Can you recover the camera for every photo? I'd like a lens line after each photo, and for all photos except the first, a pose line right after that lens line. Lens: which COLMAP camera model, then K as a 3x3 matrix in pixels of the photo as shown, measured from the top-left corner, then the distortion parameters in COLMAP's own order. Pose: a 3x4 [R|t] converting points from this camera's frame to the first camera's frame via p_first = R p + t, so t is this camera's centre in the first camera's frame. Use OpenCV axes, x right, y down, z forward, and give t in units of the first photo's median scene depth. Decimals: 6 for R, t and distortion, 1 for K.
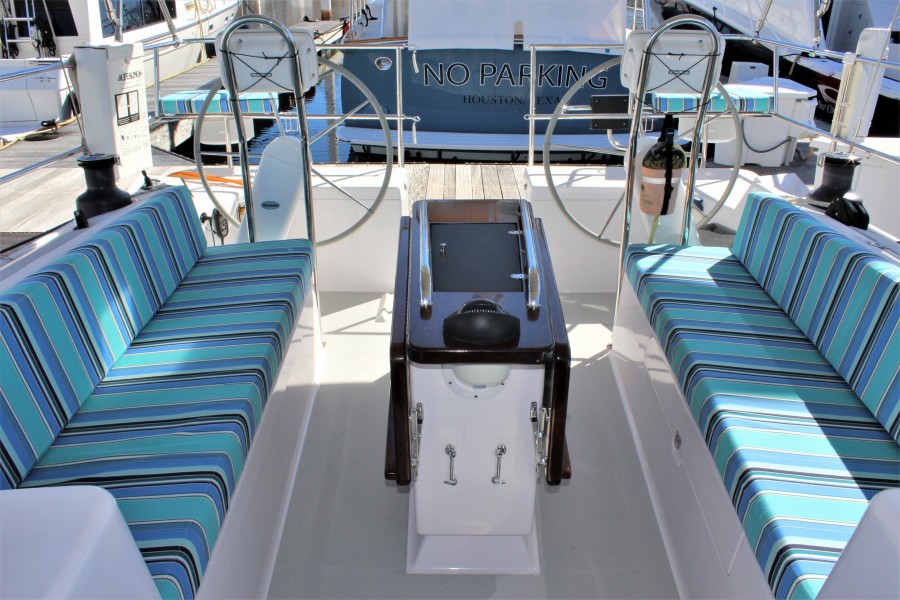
lens RADIAL K [[769.0, 0, 447.4], [0, 769.0, 299.5], [0, 0, 1]] dist [-0.173288, 0.169079]
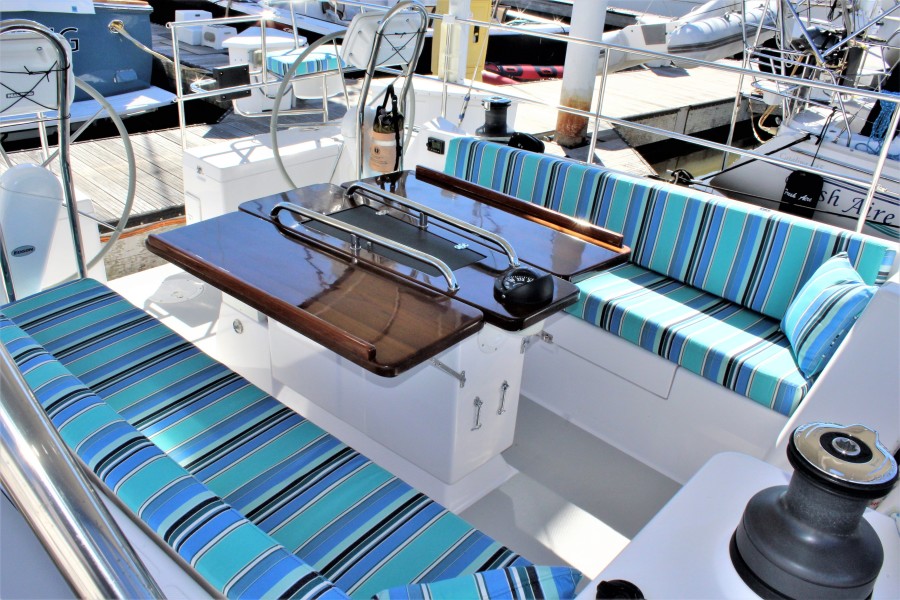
lens RADIAL K [[769.0, 0, 447.4], [0, 769.0, 299.5], [0, 0, 1]] dist [-0.173288, 0.169079]
pose [[0.676339, -0.294117, 0.675323, -0.470860], [0.237577, 0.954929, 0.177956, -0.105555], [-0.697225, 0.040083, 0.715731, 0.107845]]
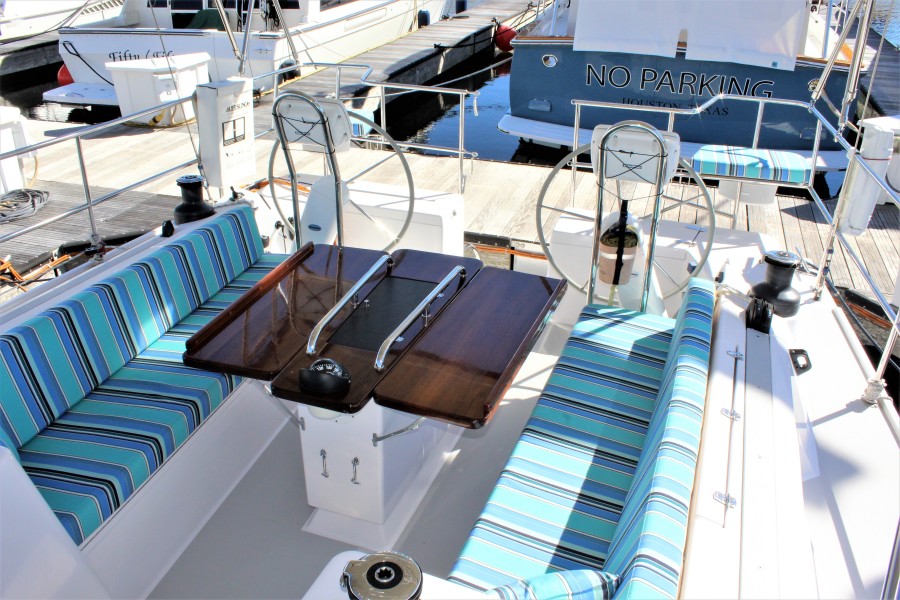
lens RADIAL K [[749.7, 0, 450.0], [0, 749.7, 300.0], [0, 0, 1]] dist [-0.162840, 0.139781]
pose [[0.950474, 0.155309, -0.269217, 0.327422], [-0.137550, 0.986949, 0.083738, -0.137820], [0.278709, -0.042560, 0.959432, -0.126912]]
